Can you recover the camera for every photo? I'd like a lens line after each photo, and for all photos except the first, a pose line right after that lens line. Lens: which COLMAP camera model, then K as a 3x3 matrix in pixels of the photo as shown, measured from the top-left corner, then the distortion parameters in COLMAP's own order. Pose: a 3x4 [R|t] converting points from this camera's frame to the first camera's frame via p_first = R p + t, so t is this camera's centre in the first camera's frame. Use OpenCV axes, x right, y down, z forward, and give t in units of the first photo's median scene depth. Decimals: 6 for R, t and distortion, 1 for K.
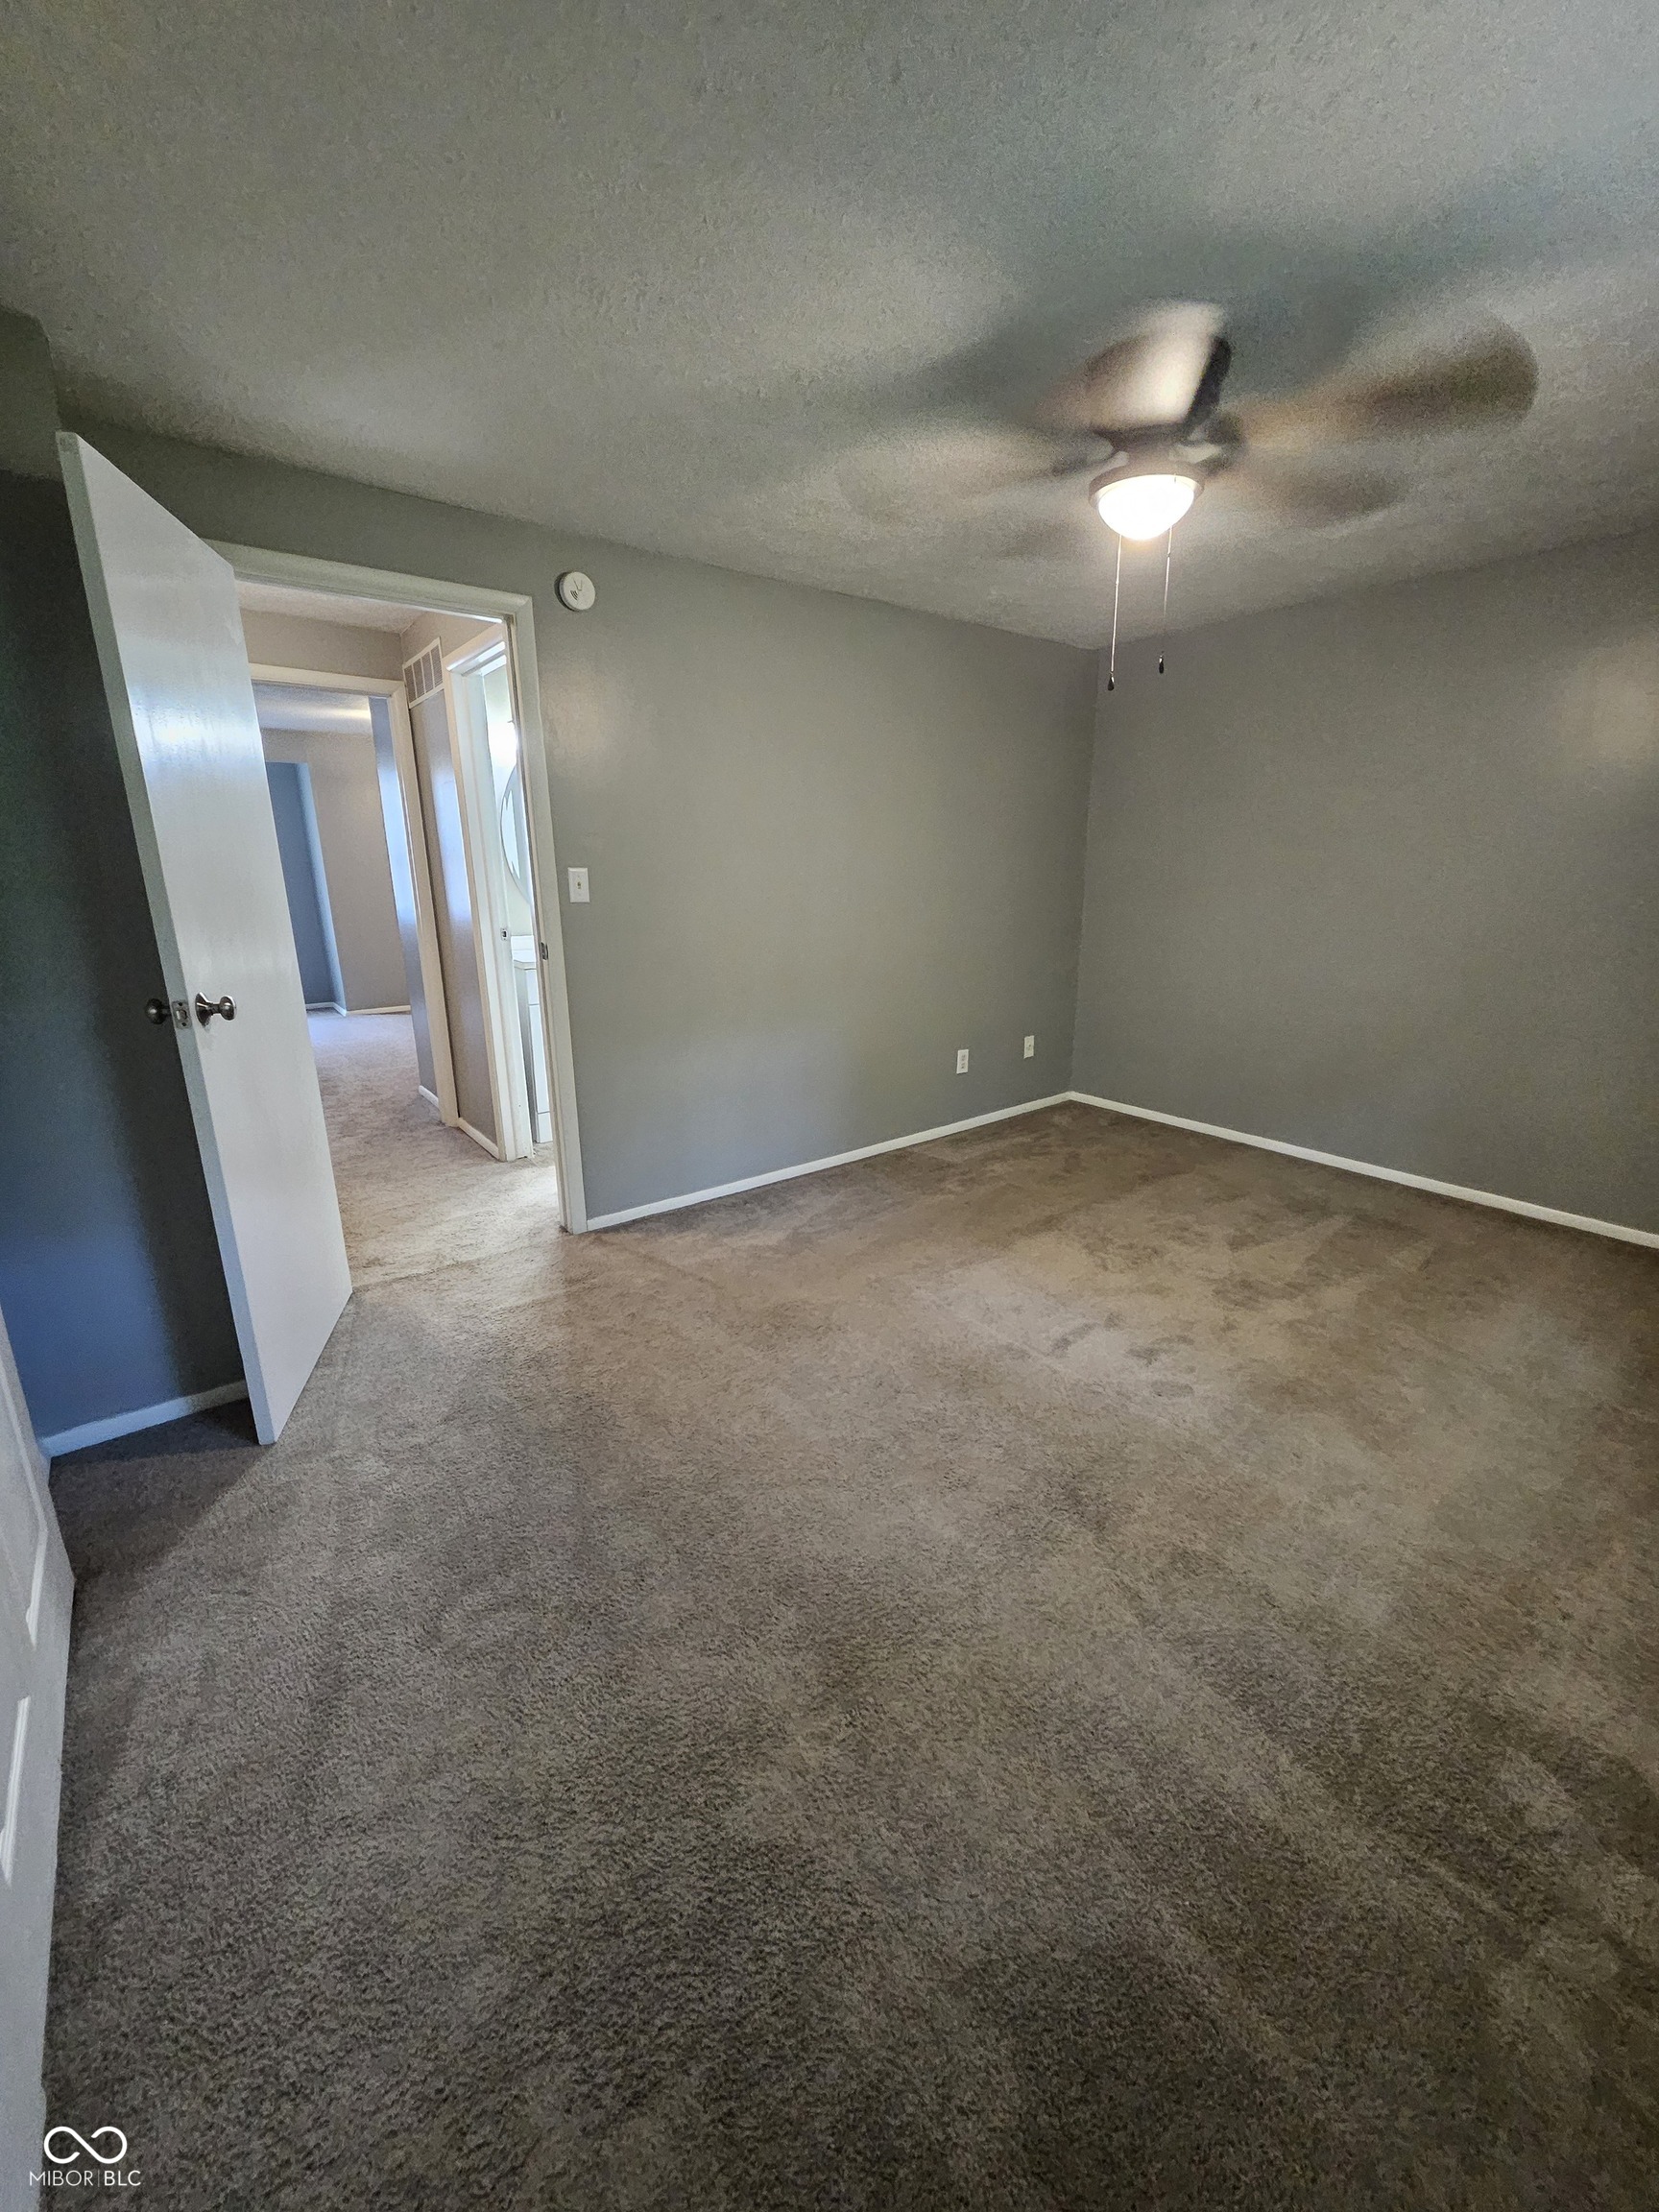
lens RADIAL K [[869.4, 0, 835.0], [0, 869.4, 1109.1], [0, 0, 1]] dist [0.001042, 0.000352]
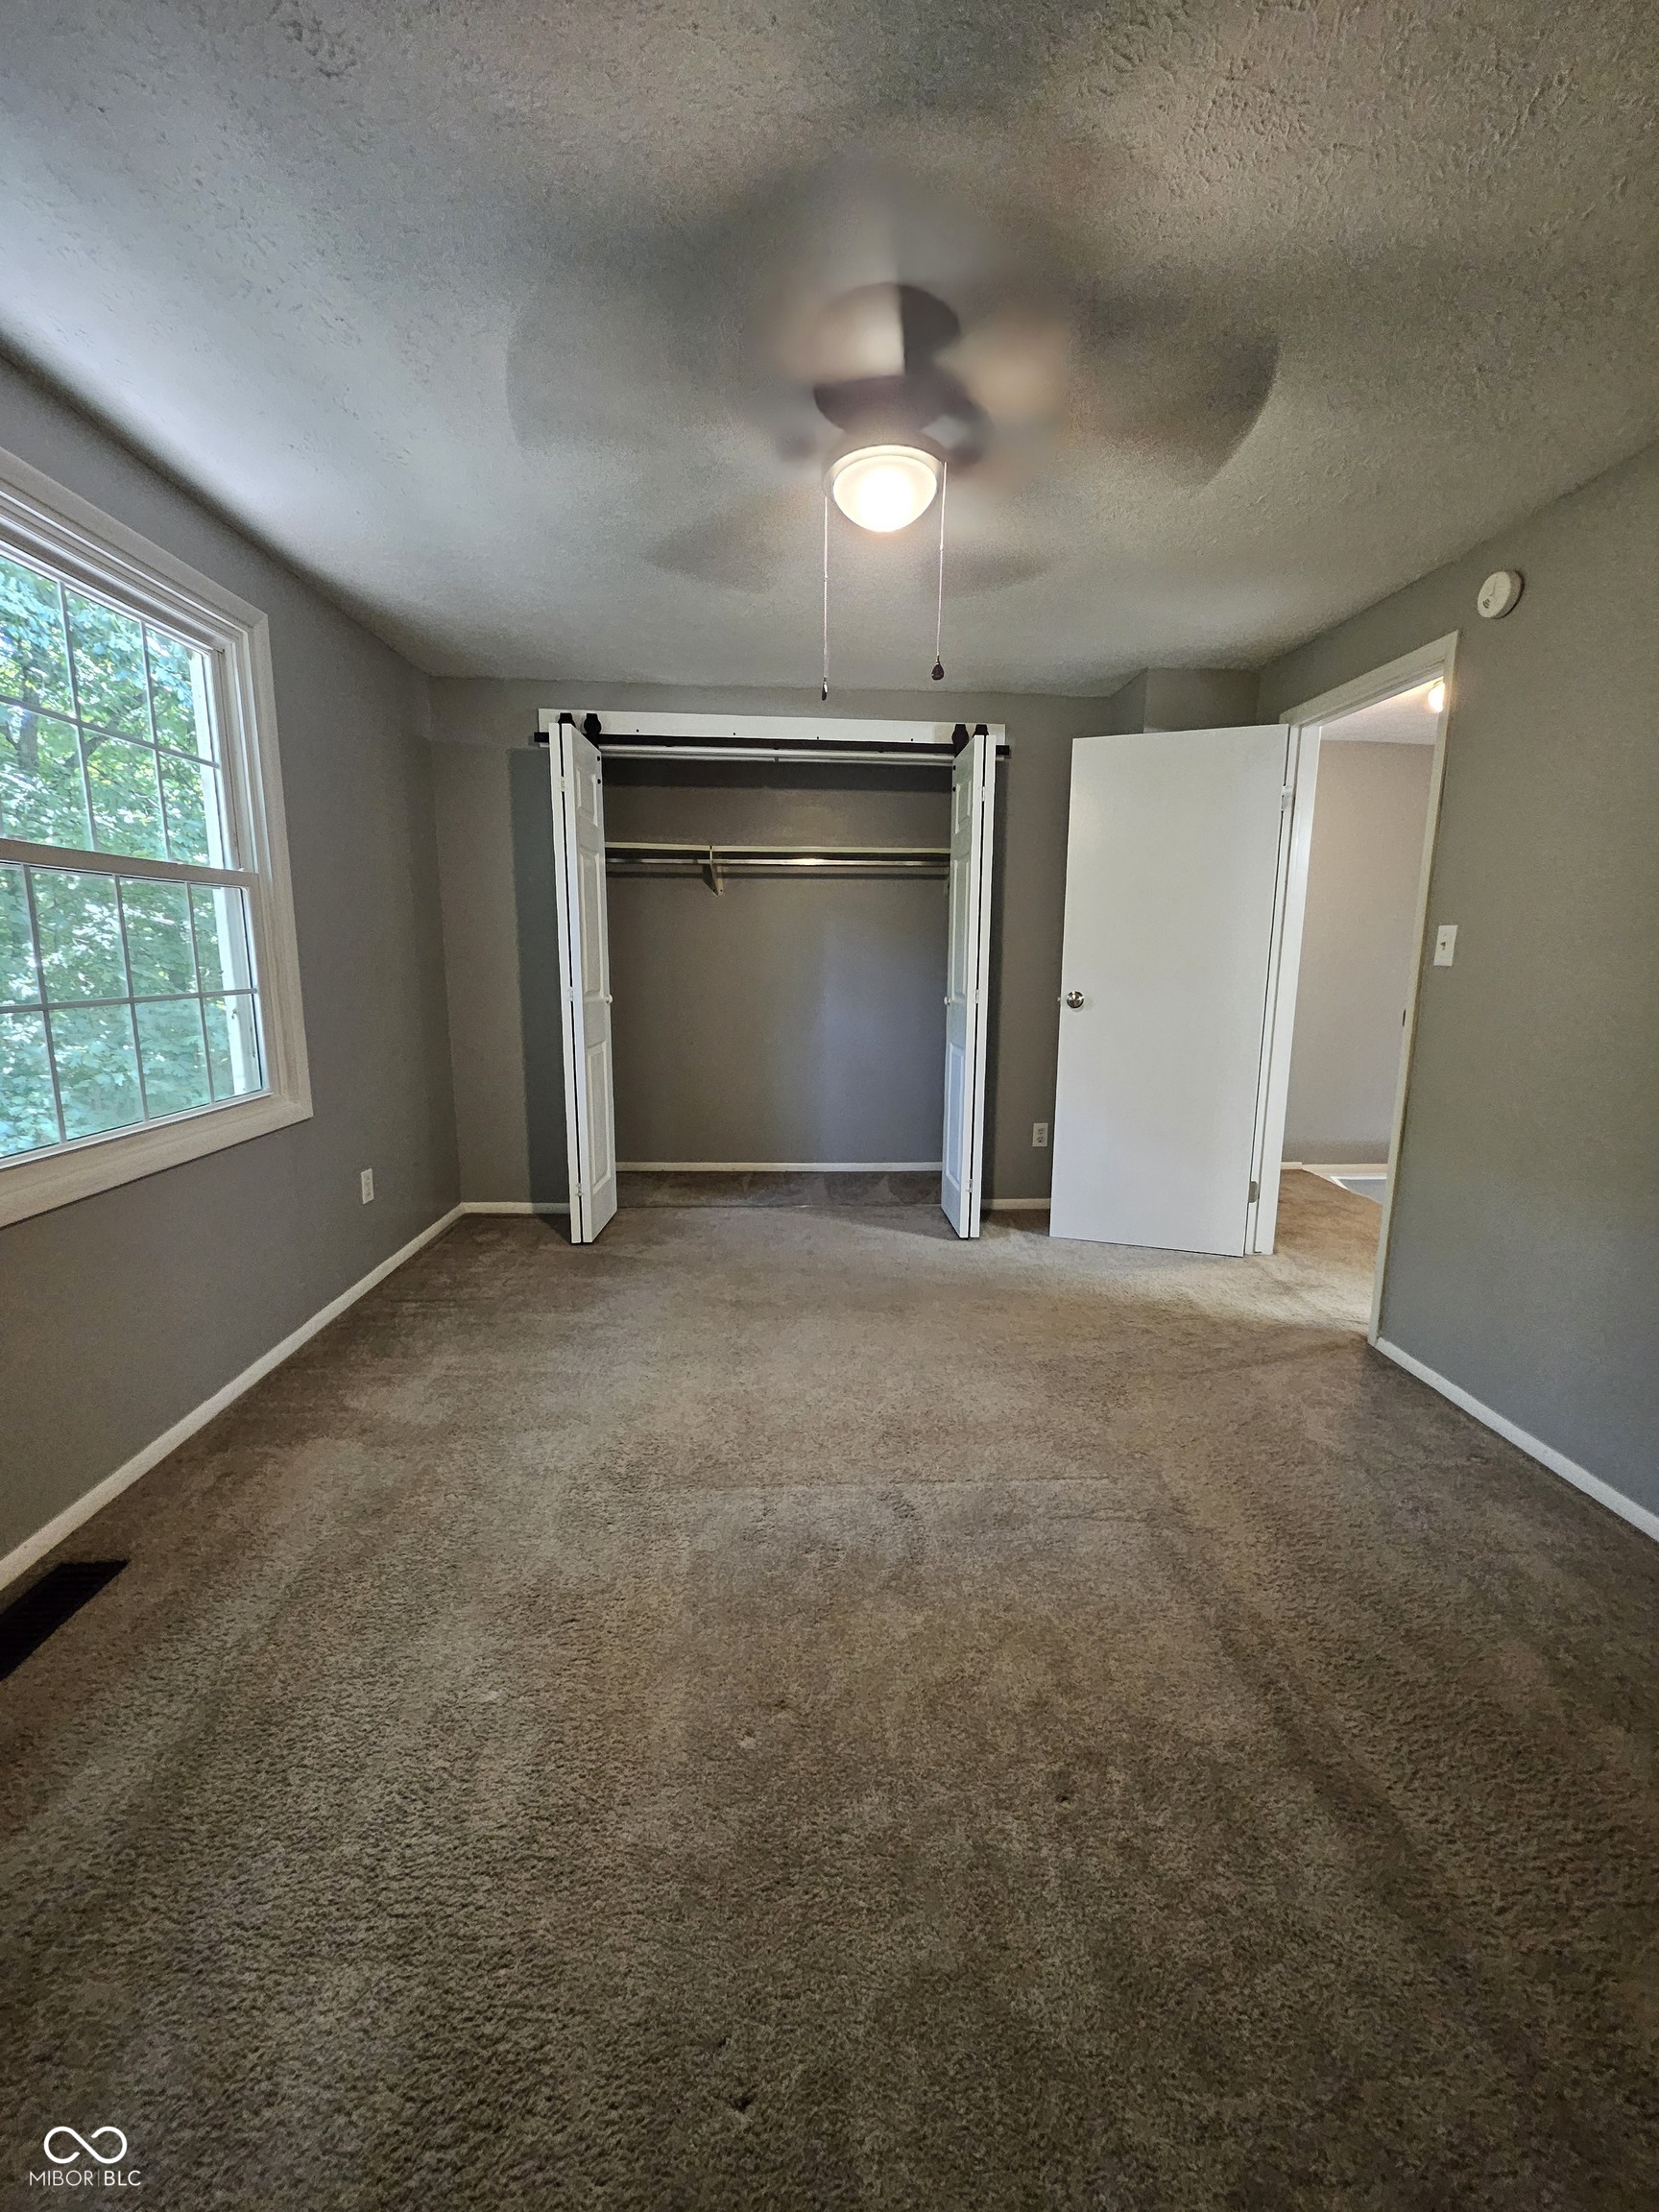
lens RADIAL K [[869.4, 0, 831.8], [0, 869.4, 1101.5], [0, 0, 1]] dist [0.001042, 0.000352]
pose [[-0.581140, 0.138262, -0.801972, 0.722985], [-0.229015, 0.917851, 0.324193, -0.251789], [0.780915, 0.372065, -0.501736, 0.996147]]
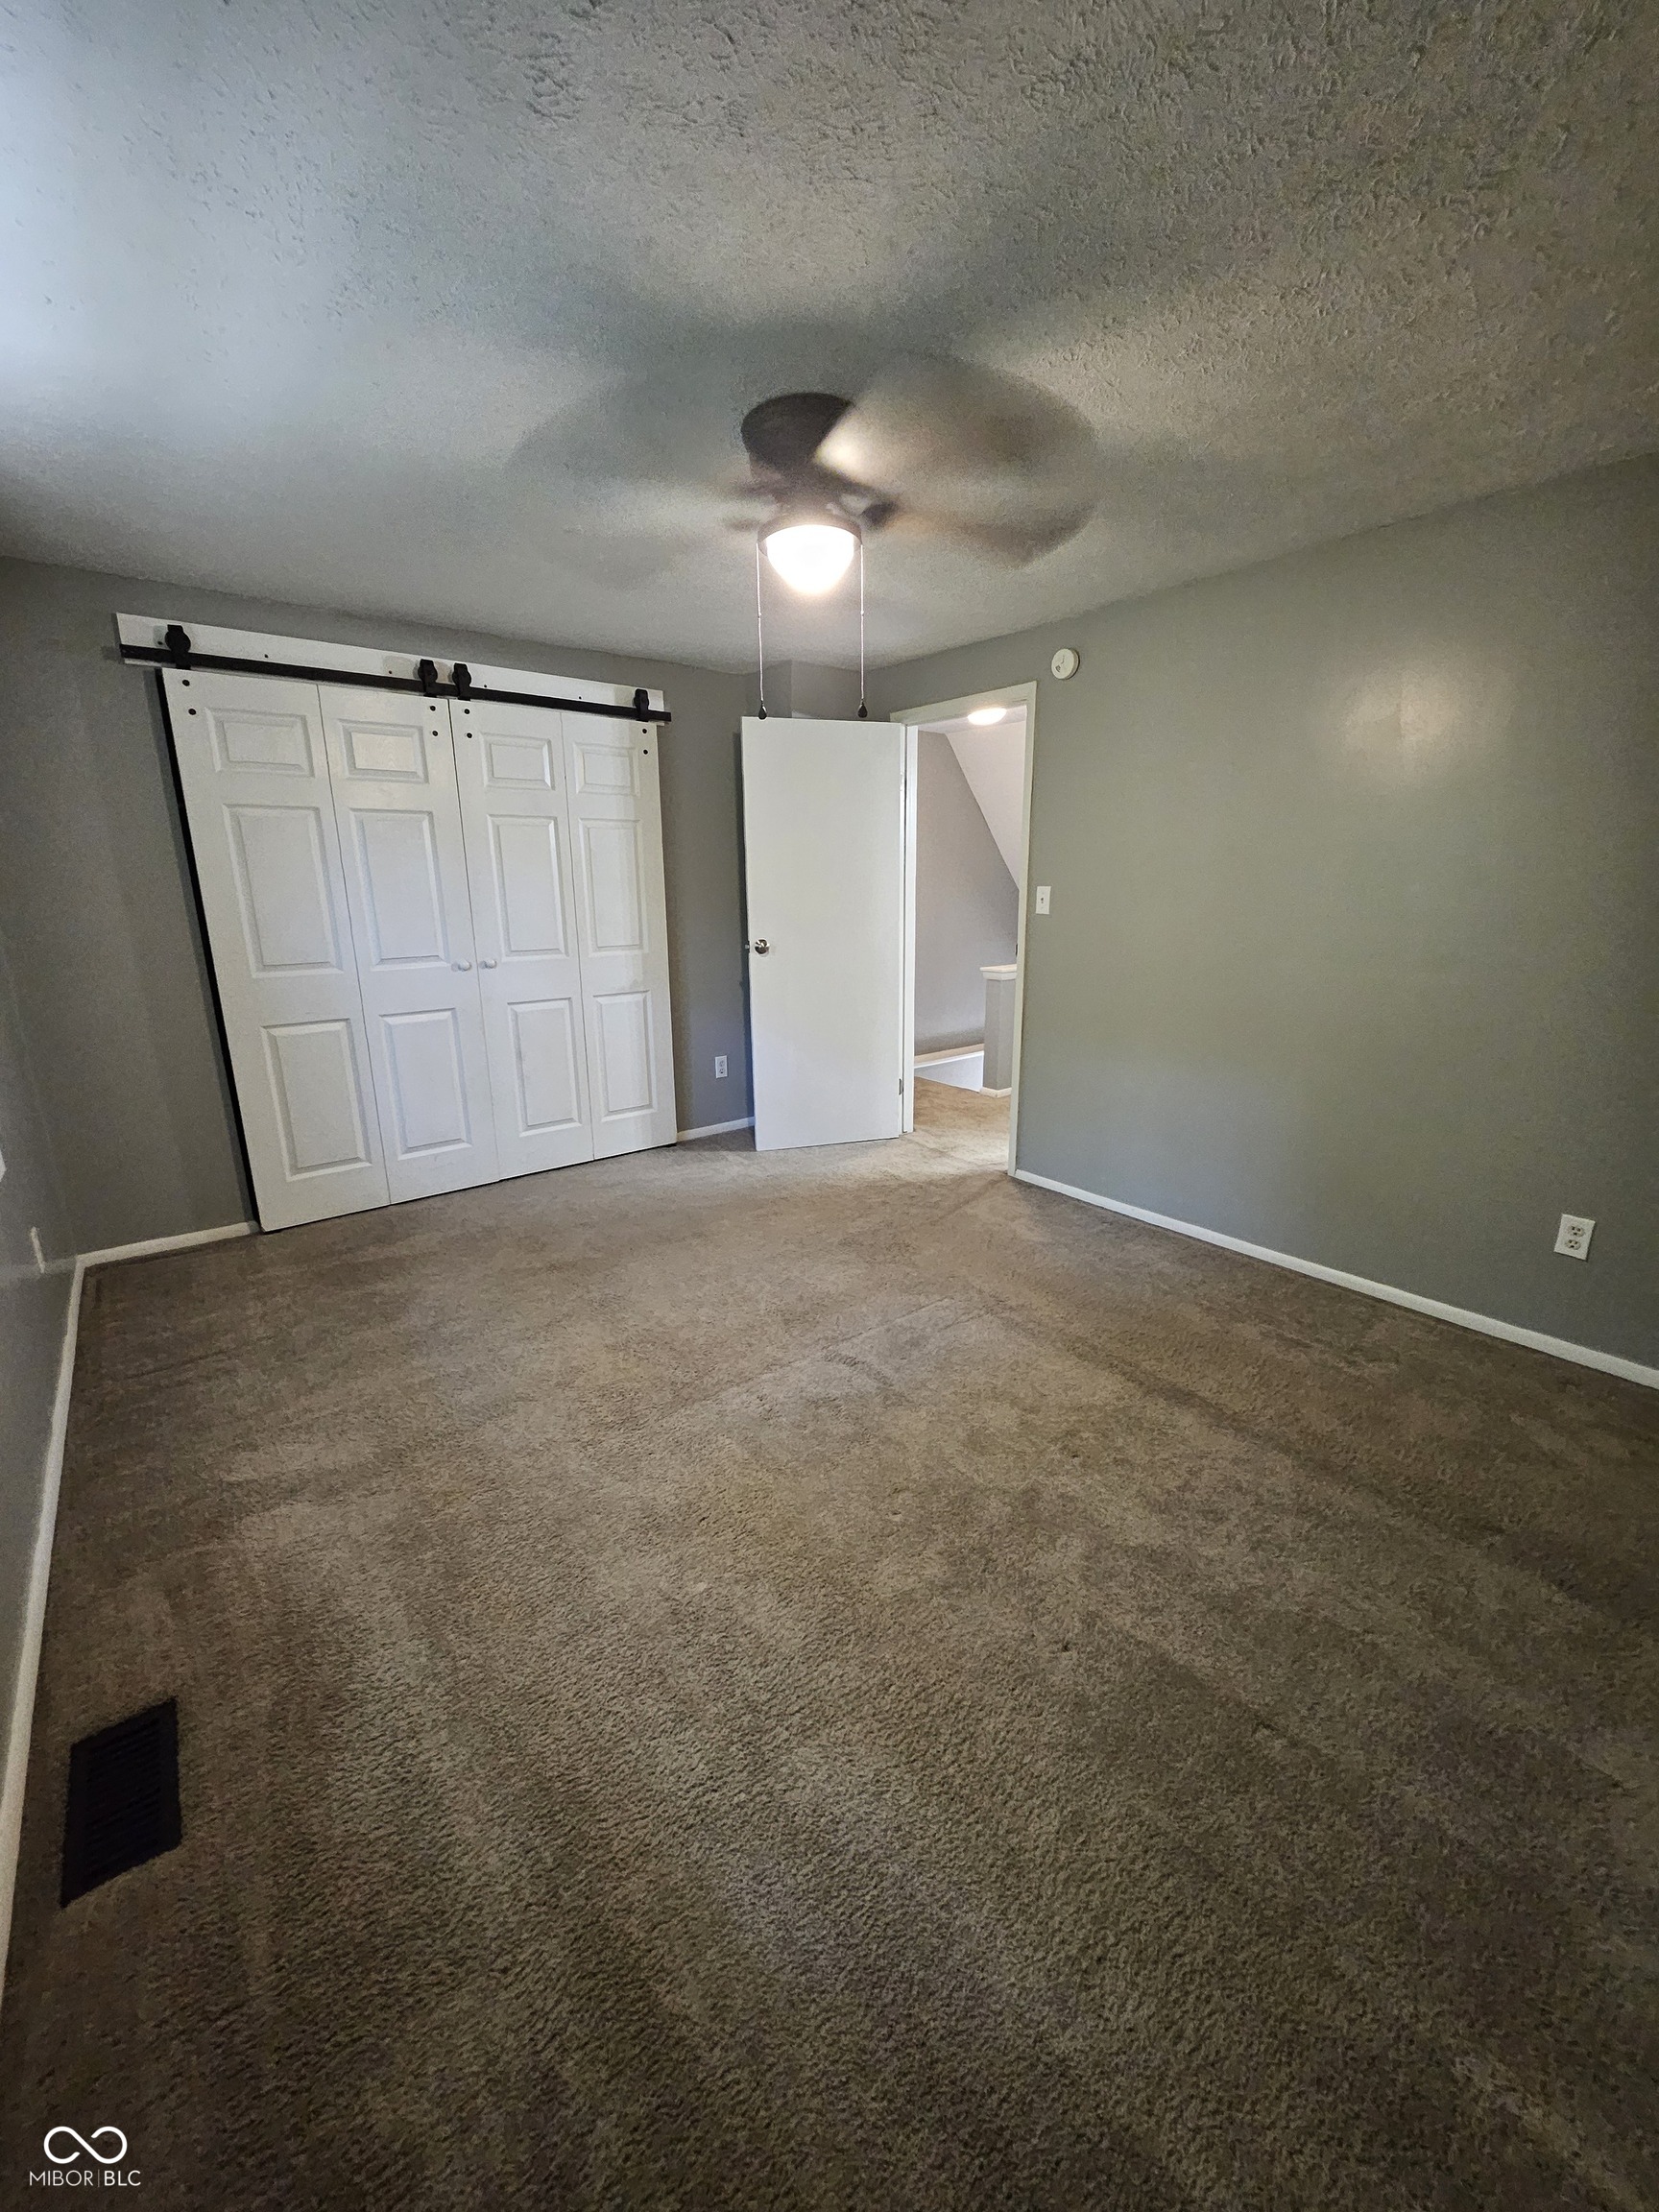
lens RADIAL K [[869.4, 0, 834.1], [0, 869.4, 1112.9], [0, 0, 1]] dist [0.001042, 0.000352]
pose [[-0.001177, 0.264165, -0.964477, 0.963302], [-0.265830, 0.929693, 0.254962, -0.209230], [0.964019, 0.256687, 0.069129, 0.691991]]
